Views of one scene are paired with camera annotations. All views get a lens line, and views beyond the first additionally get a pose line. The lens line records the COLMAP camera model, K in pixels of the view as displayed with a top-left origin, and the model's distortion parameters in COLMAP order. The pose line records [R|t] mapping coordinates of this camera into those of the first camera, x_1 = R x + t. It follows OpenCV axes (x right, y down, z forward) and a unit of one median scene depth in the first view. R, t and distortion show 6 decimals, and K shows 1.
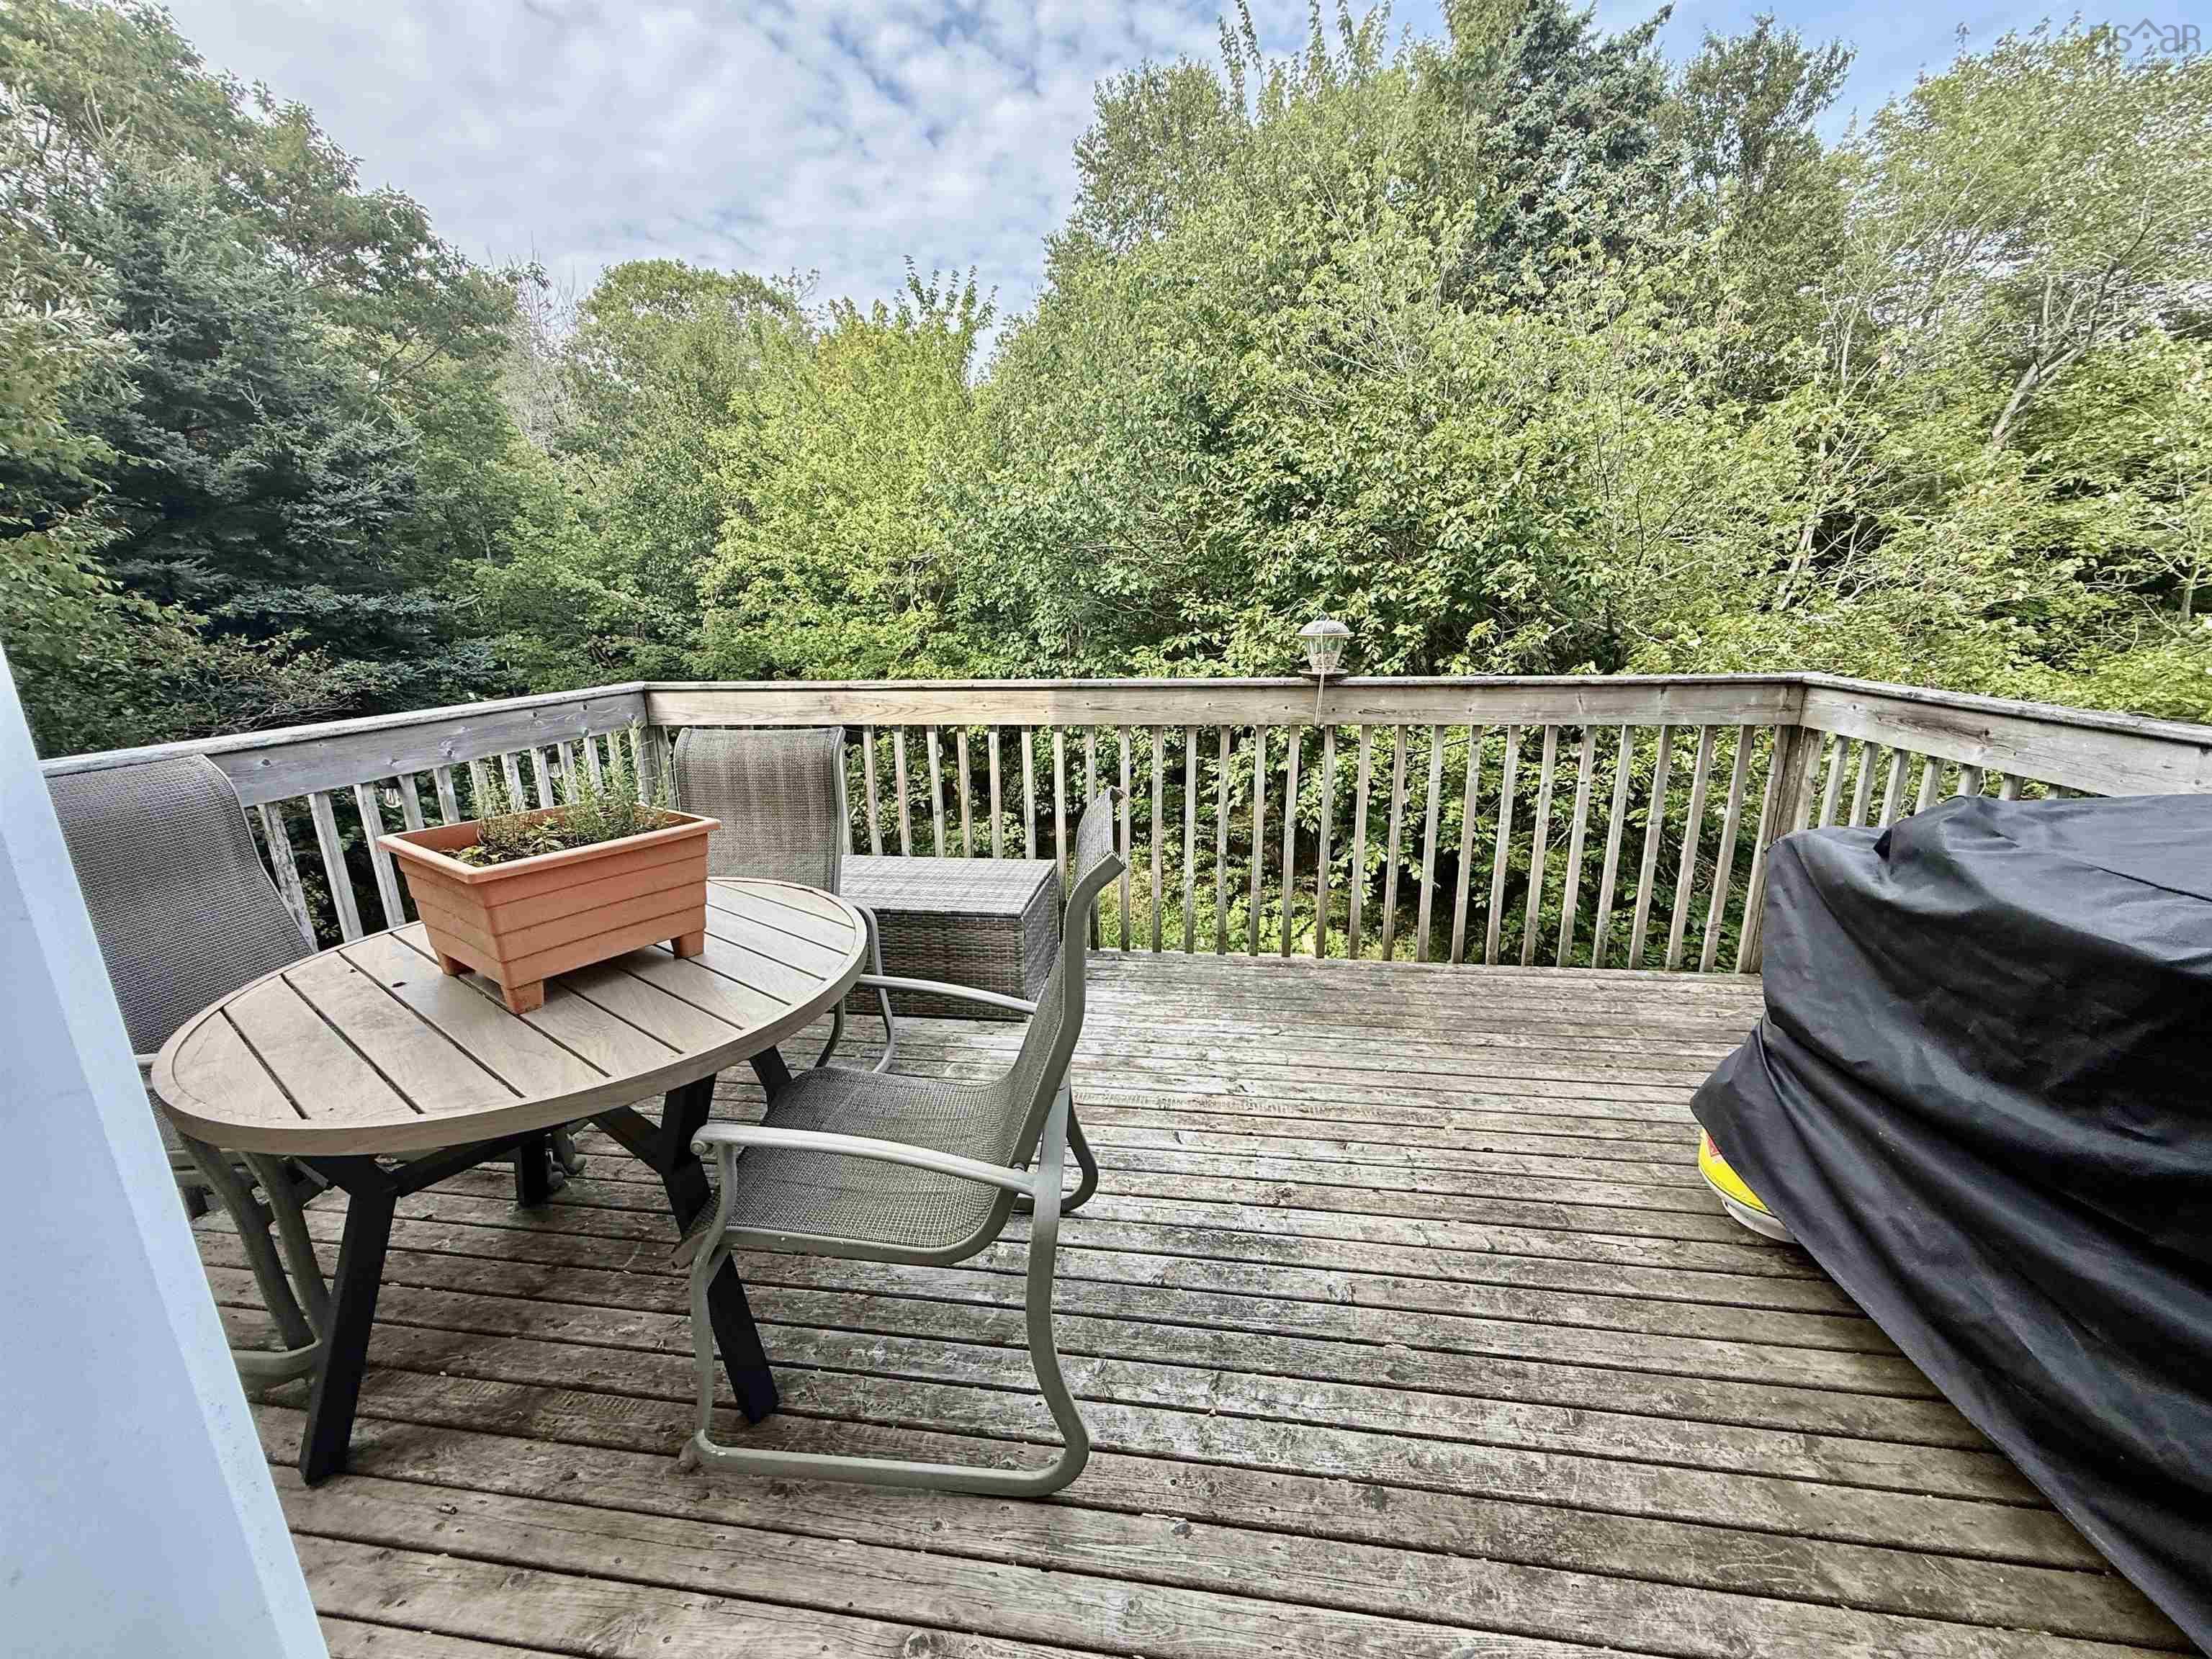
lens RADIAL K [[879.4, 0, 1102.3], [0, 879.4, 830.3], [0, 0, 1]] dist [0.001399, 0.000020]
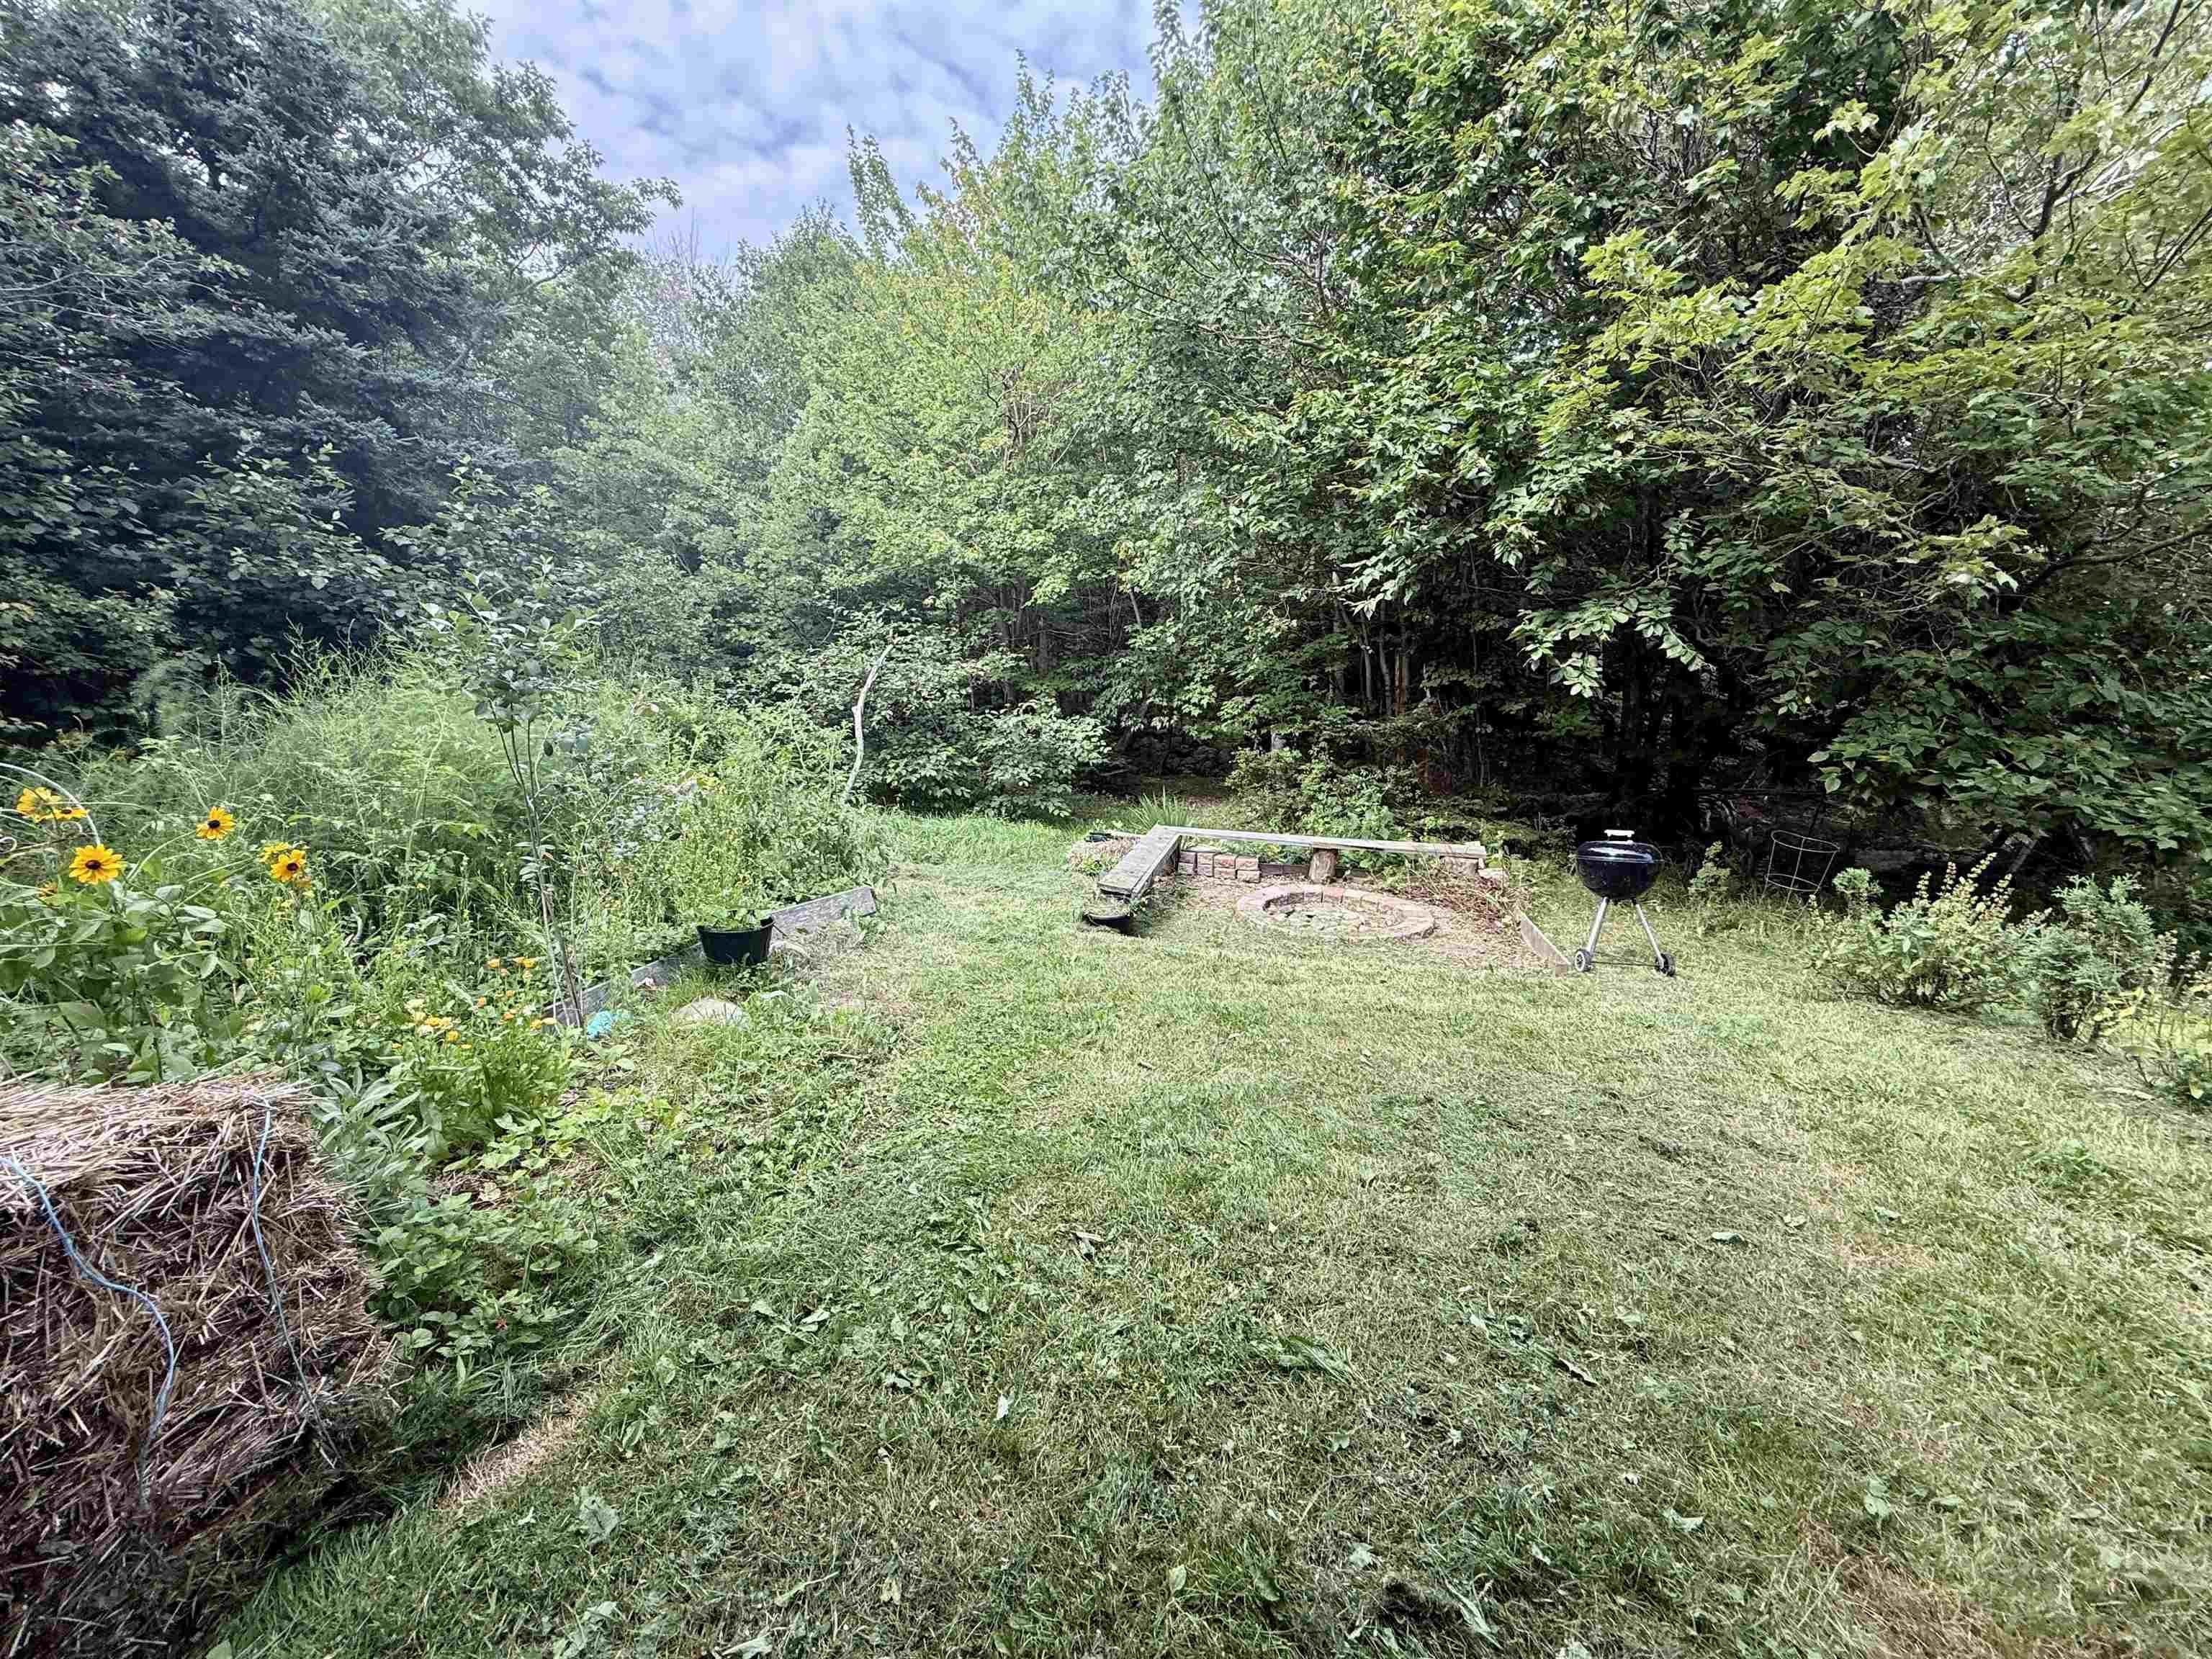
lens RADIAL K [[879.4, 0, 1102.3], [0, 879.4, 830.3], [0, 0, 1]] dist [0.001399, 0.000020]
pose [[0.987818, 0.065306, -0.141244, 0.051175], [-0.077695, 0.993428, -0.084052, 0.285332], [0.134827, 0.094002, 0.986400, 0.367656]]
